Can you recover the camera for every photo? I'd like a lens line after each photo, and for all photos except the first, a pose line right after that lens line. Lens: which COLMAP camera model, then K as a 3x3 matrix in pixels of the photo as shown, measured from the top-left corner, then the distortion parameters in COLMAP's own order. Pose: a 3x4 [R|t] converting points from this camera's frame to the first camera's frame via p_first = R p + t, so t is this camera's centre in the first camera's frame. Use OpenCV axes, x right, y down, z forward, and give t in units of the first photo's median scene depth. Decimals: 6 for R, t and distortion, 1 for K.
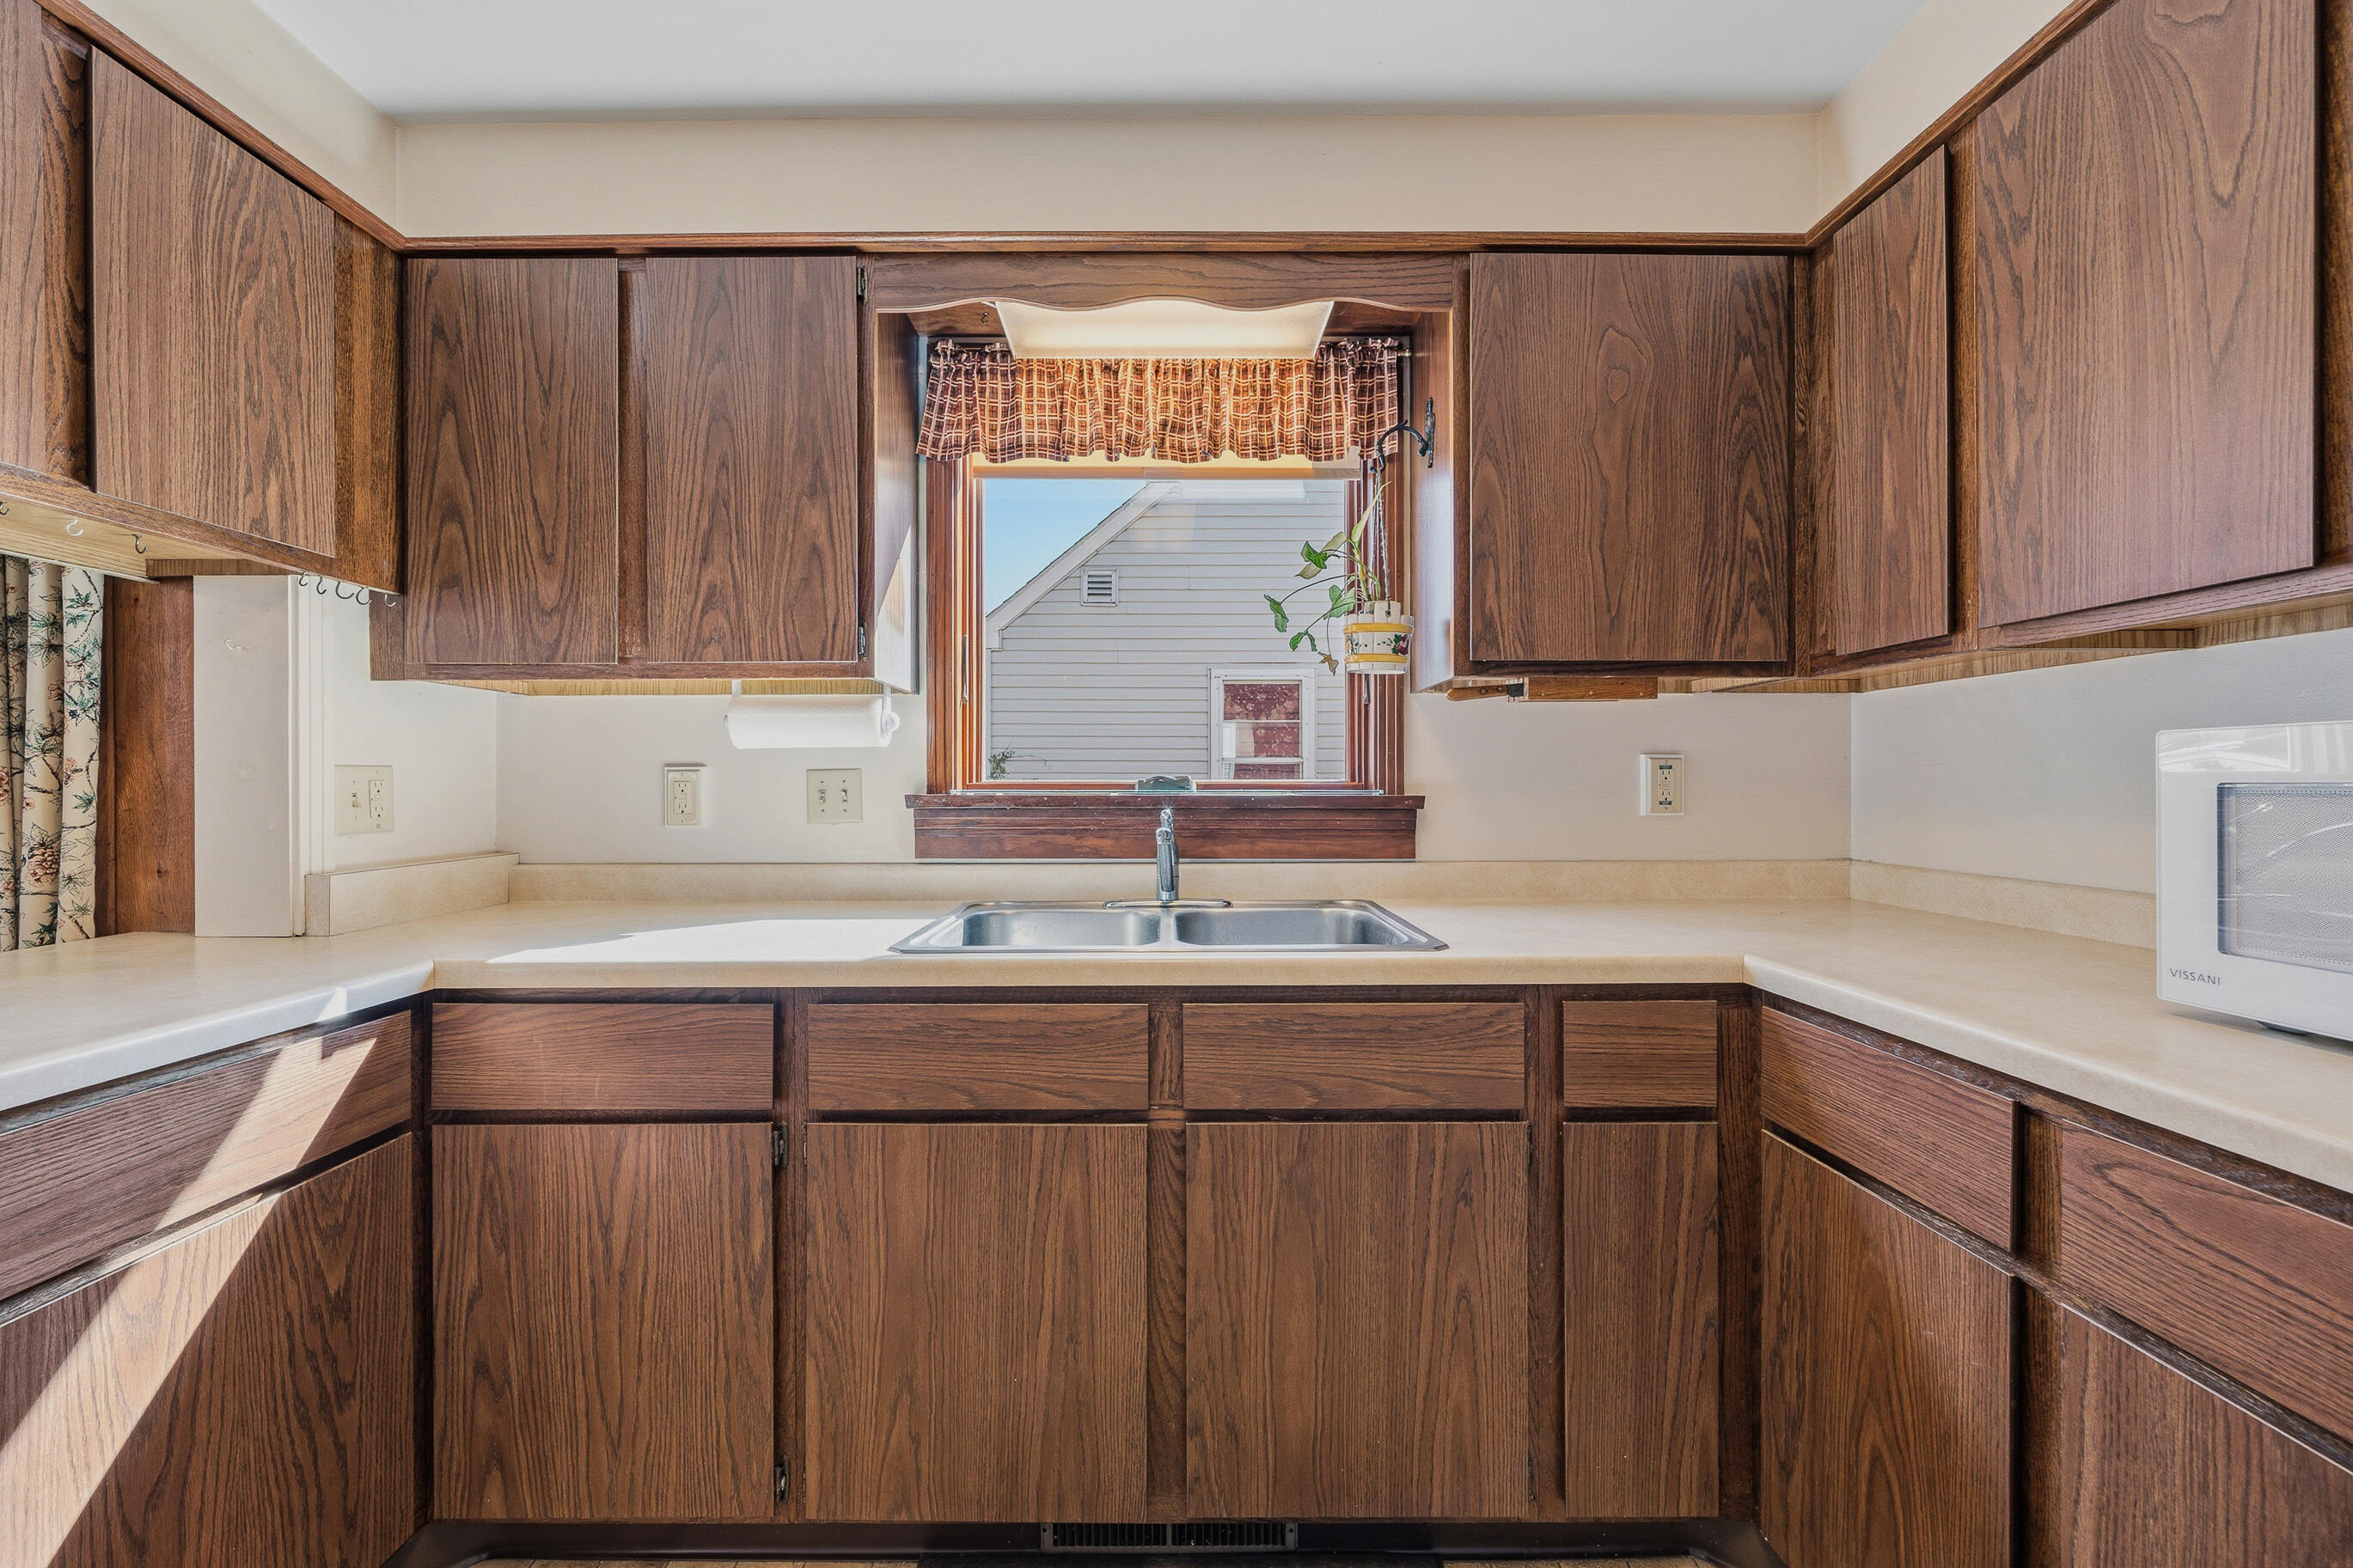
lens RADIAL K [[909.6, 0, 1167.0], [0, 909.6, 785.6], [0, 0, 1]] dist [-0.002464, -0.000268]
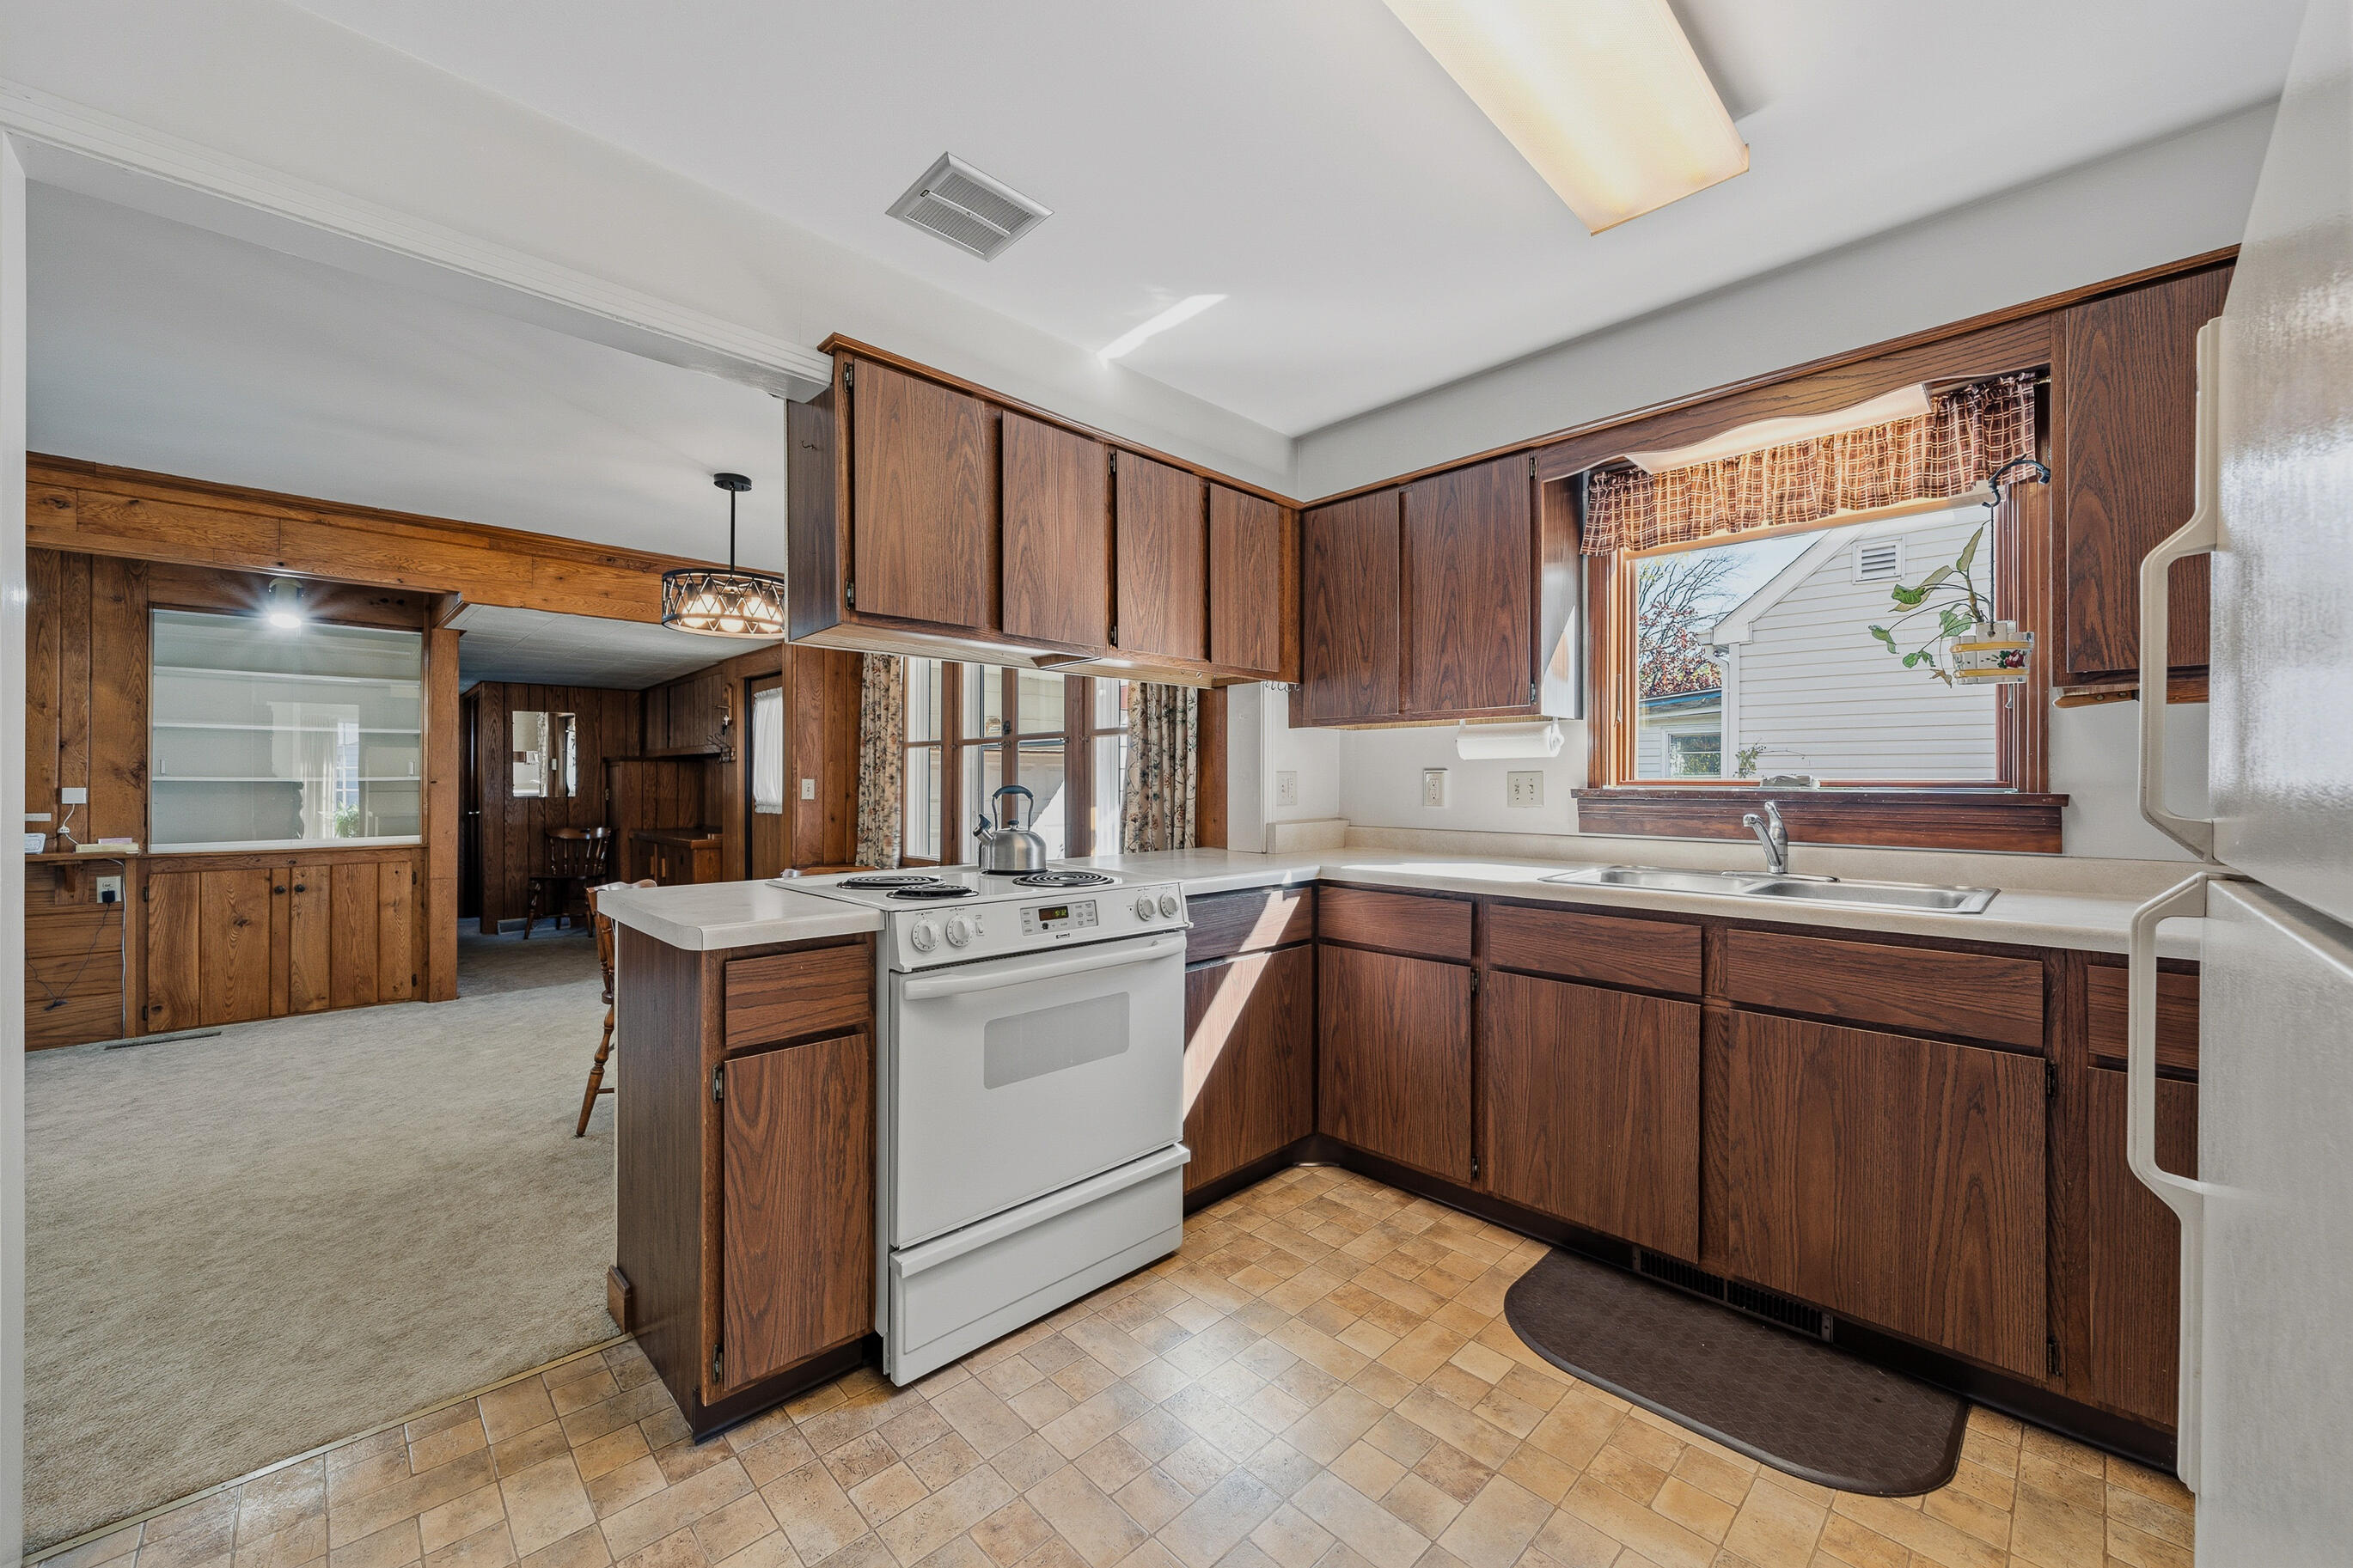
lens RADIAL K [[897.5, 0, 1172.9], [0, 897.5, 778.0], [0, 0, 1]] dist [-0.001971, -0.000223]
pose [[0.698360, 0.000735, -0.715746, 0.360376], [-0.002945, 0.999994, -0.001847, -0.003297], [0.715740, 0.003398, 0.698358, -0.567317]]
